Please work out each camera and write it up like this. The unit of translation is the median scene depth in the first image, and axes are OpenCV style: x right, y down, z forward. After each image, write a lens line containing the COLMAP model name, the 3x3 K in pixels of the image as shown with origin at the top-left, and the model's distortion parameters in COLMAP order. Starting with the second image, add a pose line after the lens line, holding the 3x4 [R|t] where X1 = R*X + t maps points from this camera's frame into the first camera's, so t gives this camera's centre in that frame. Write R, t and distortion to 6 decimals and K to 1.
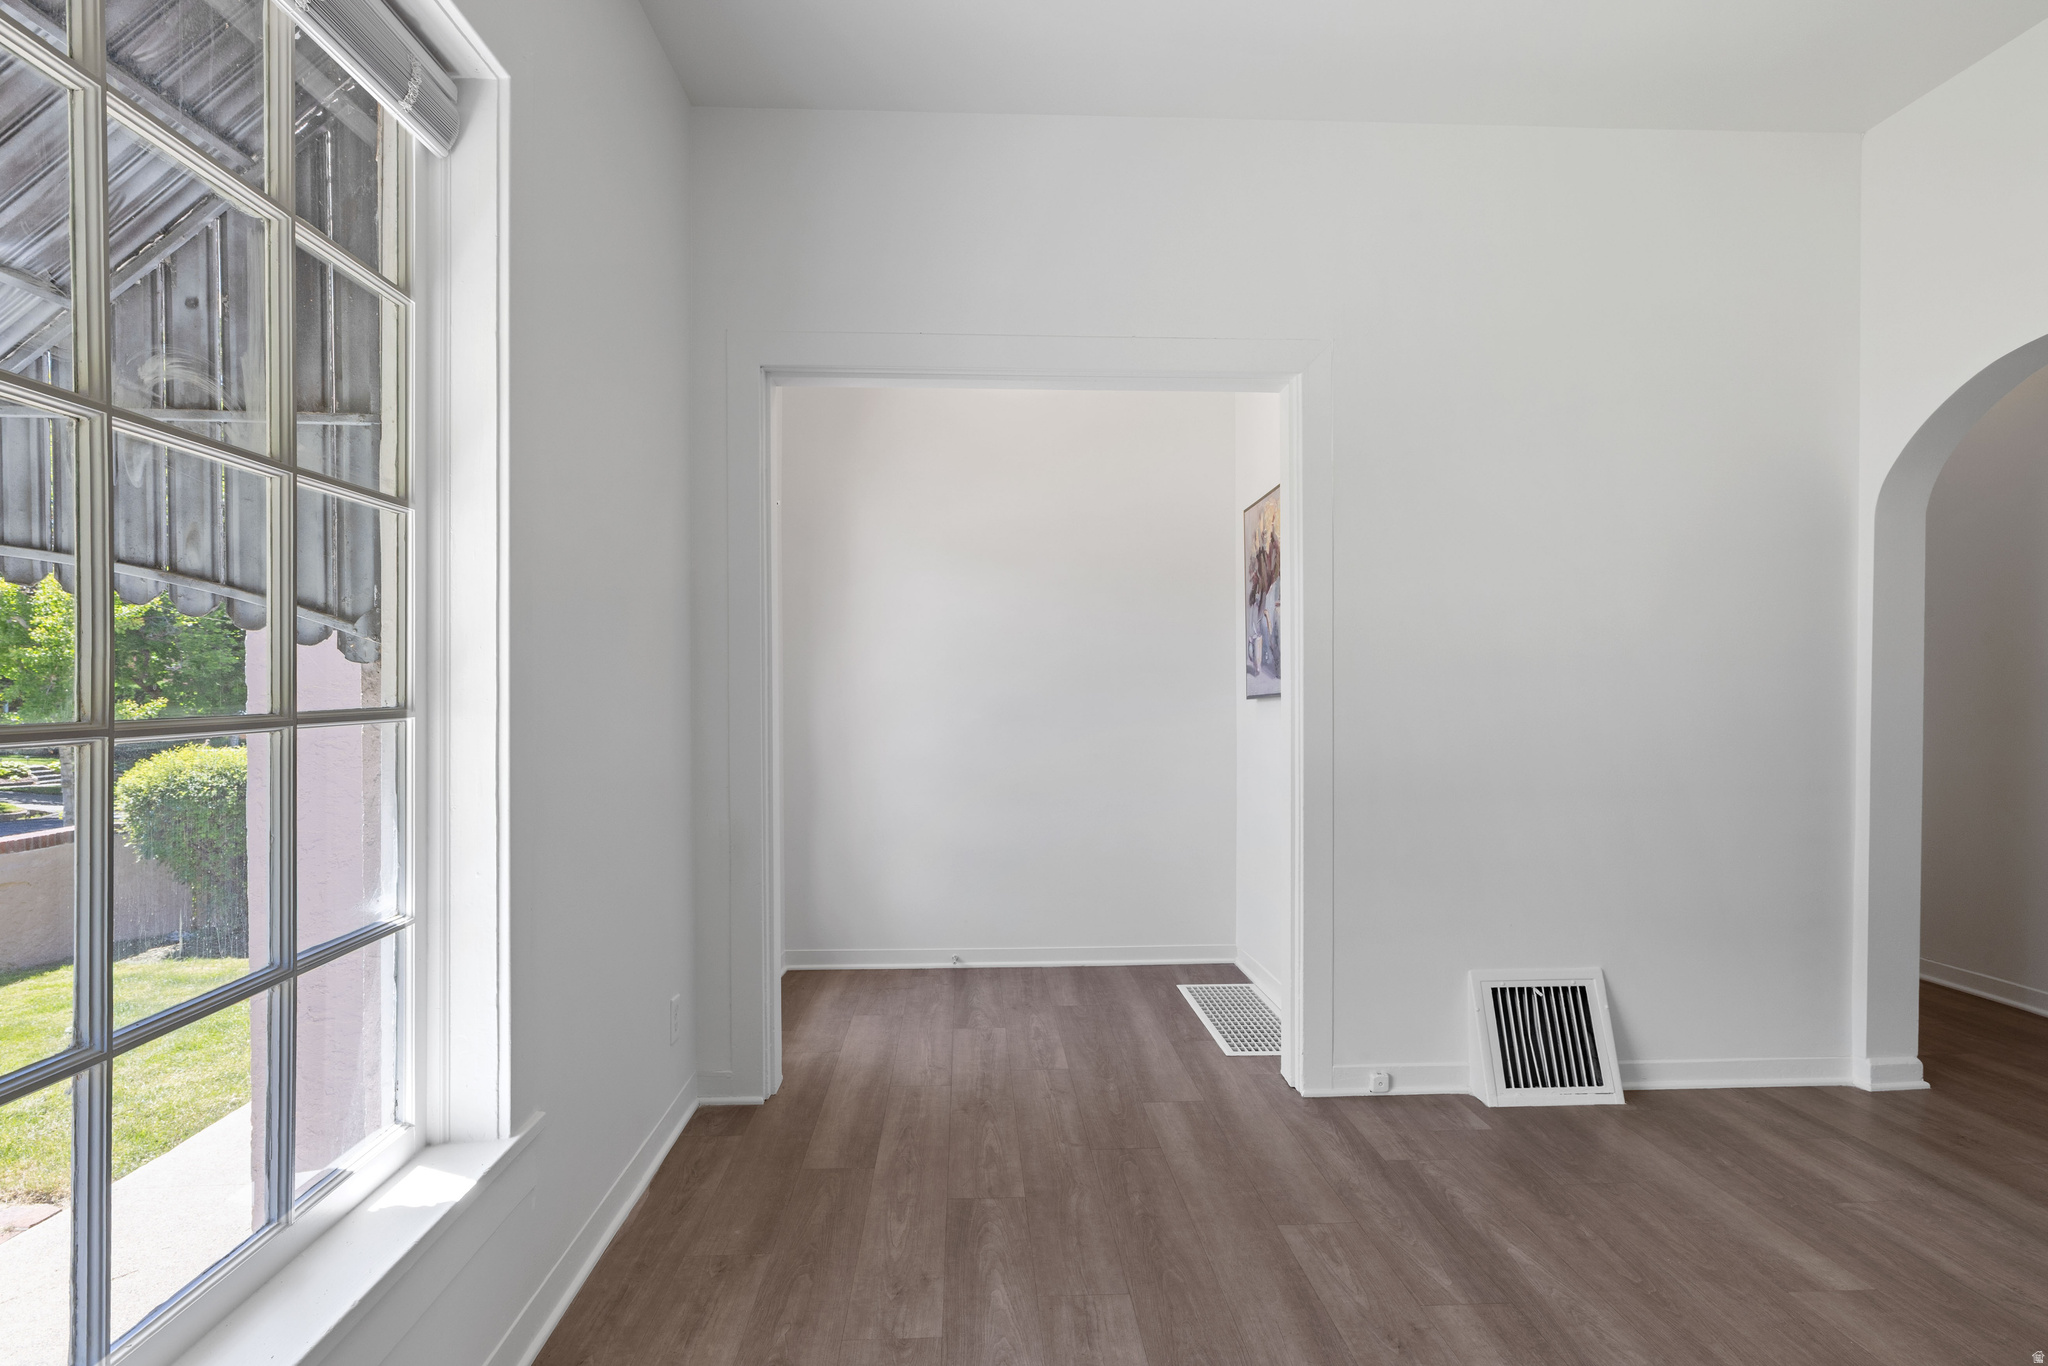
lens RADIAL K [[1096.7, 0, 1023.9], [0, 1096.7, 683.1], [0, 0, 1]] dist [-0.005189, -0.000105]
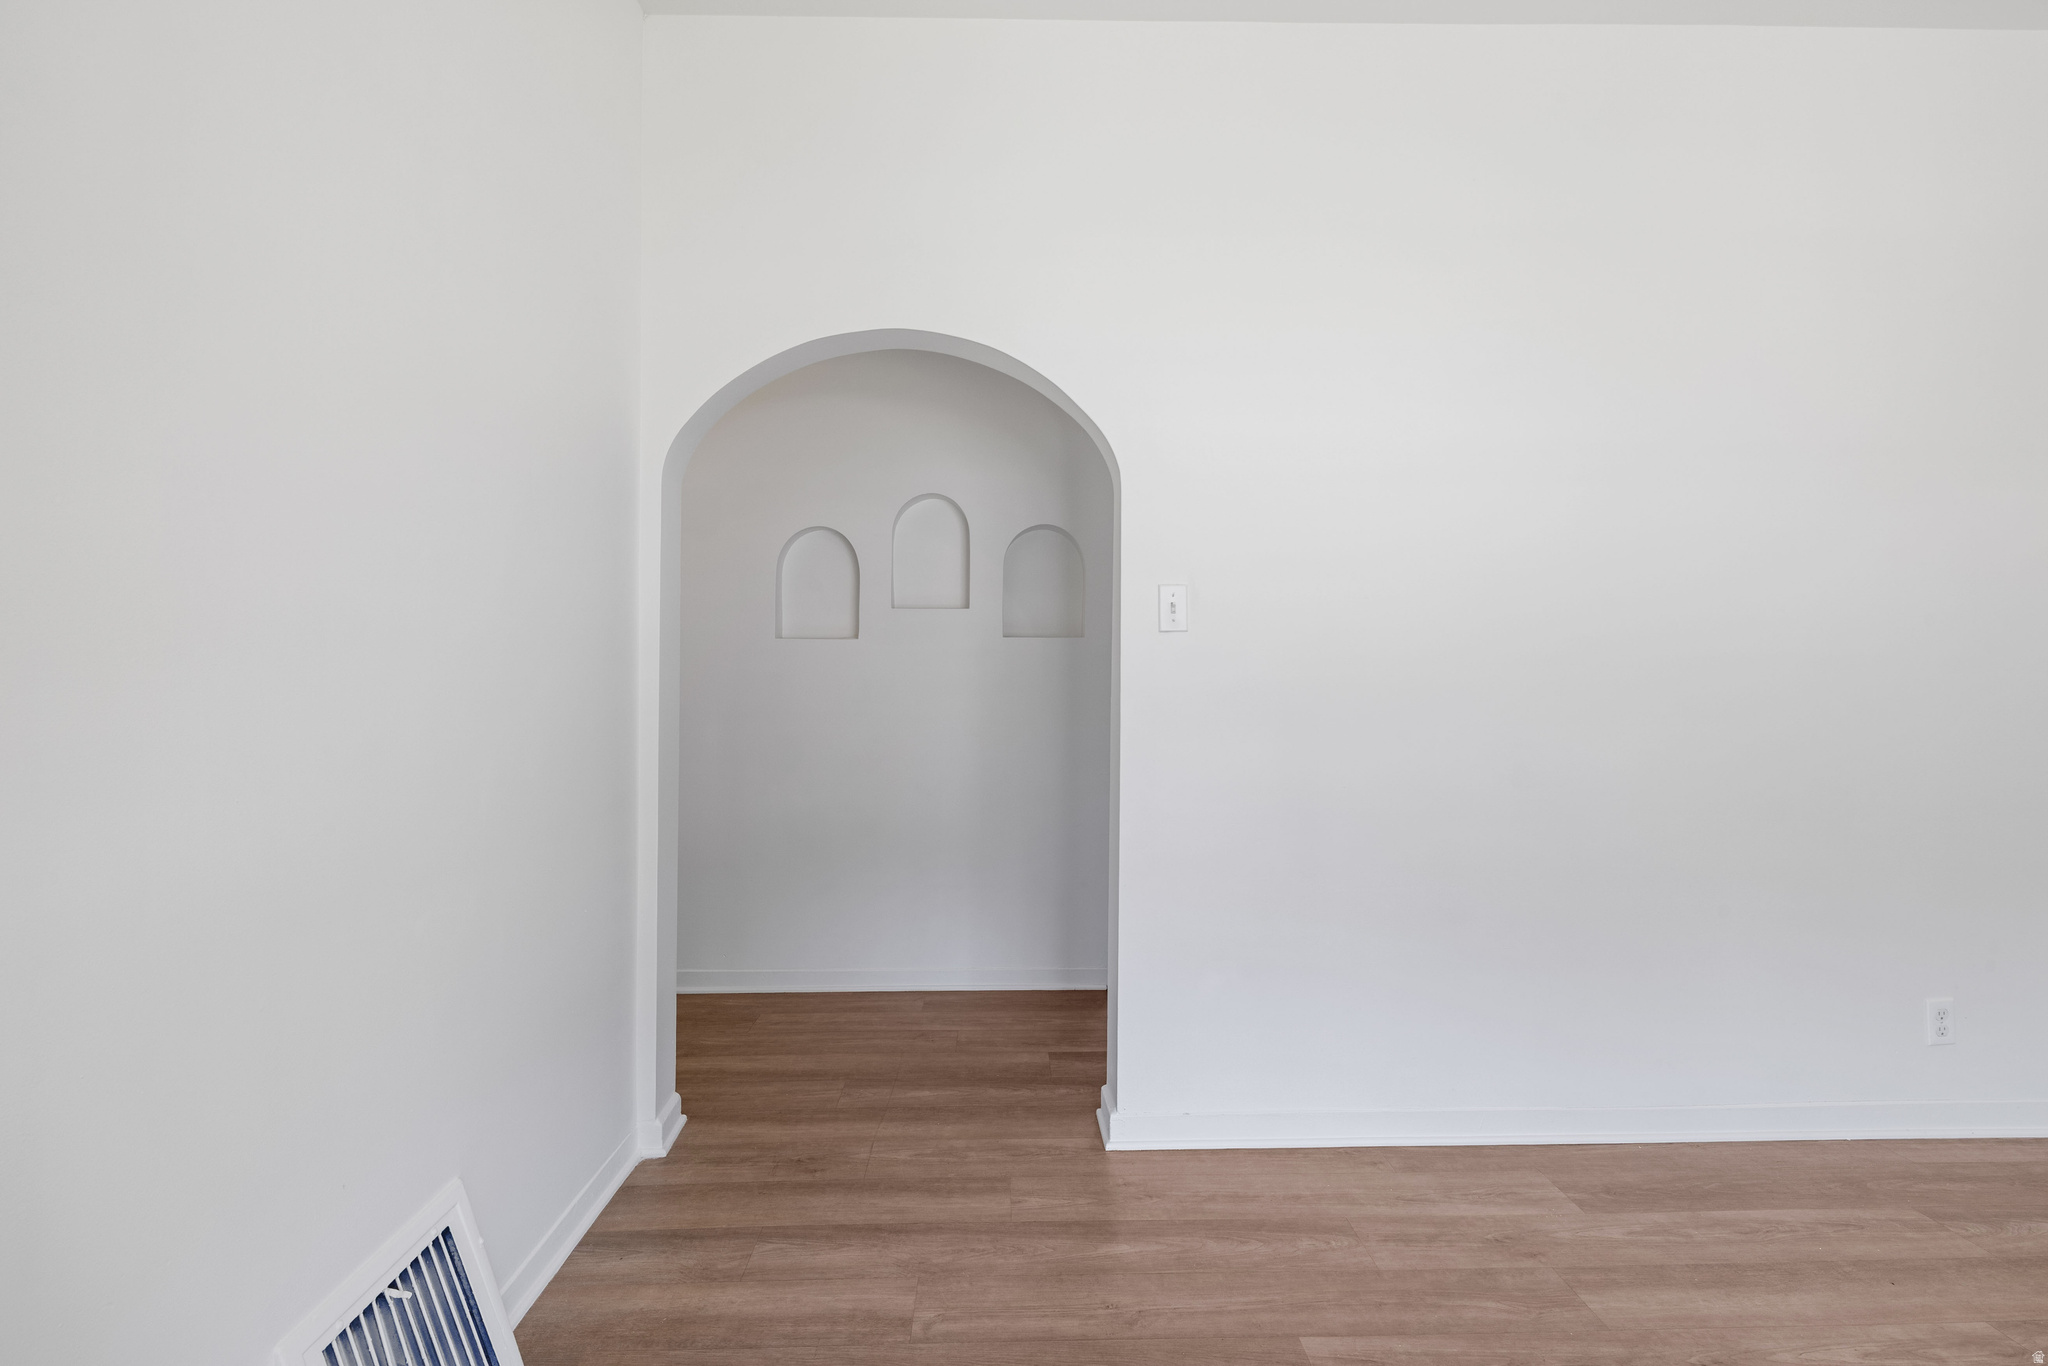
lens RADIAL K [[949.3, 0, 1025.0], [0, 949.3, 681.0], [0, 0, 1]] dist [0.001862, 0.001575]
pose [[0.032222, 0.001395, 0.999480, 0.055123], [-0.002843, 0.999995, -0.001304, 0.007689], [-0.999477, -0.002799, 0.032226, 0.758976]]
